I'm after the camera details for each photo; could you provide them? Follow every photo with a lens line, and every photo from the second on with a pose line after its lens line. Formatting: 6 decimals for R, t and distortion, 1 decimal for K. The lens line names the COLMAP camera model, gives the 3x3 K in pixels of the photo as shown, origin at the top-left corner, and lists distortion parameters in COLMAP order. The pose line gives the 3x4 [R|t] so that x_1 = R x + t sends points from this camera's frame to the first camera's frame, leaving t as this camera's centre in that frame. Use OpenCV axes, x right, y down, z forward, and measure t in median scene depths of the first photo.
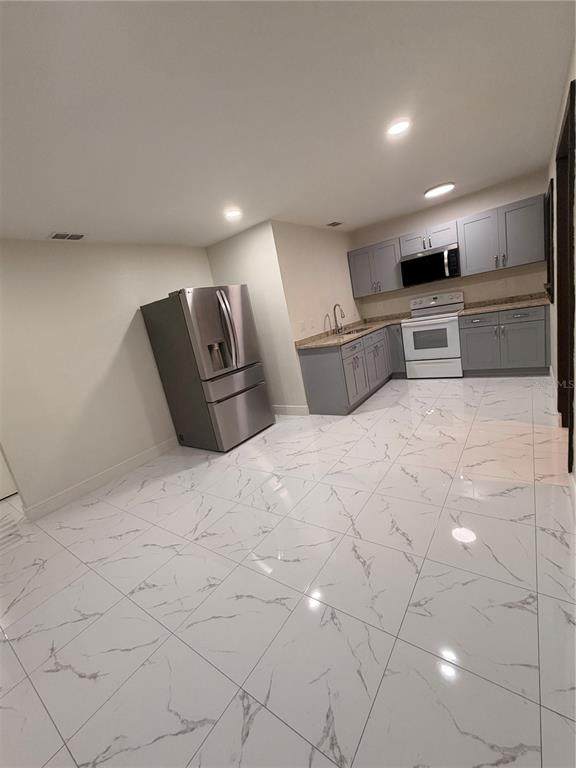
lens RADIAL K [[317.5, 0, 289.4], [0, 317.5, 383.4], [0, 0, 1]] dist [0.000355, -0.000014]
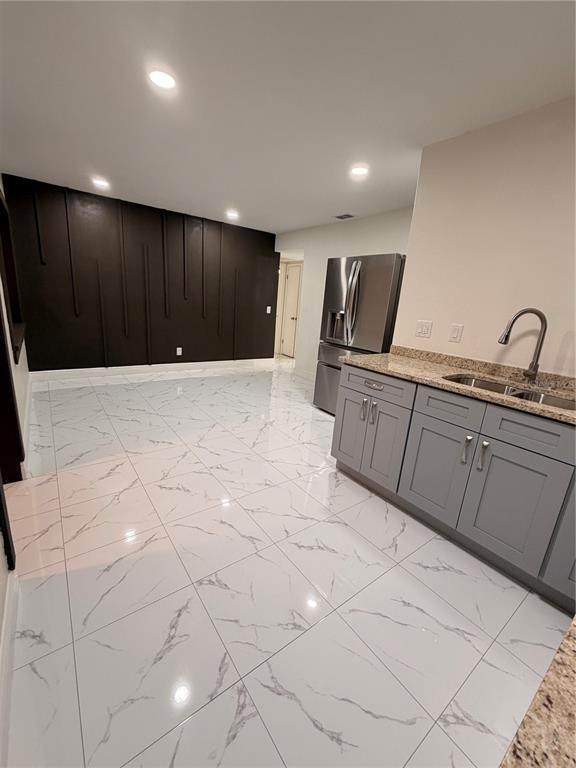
lens RADIAL K [[317.5, 0, 288.8], [0, 317.5, 382.8], [0, 0, 1]] dist [0.000355, -0.000014]
pose [[-0.296191, 0.404268, -0.865355, 0.962742], [-0.225049, 0.850961, 0.474572, -0.462825], [0.928237, 0.335311, -0.161067, 1.287900]]
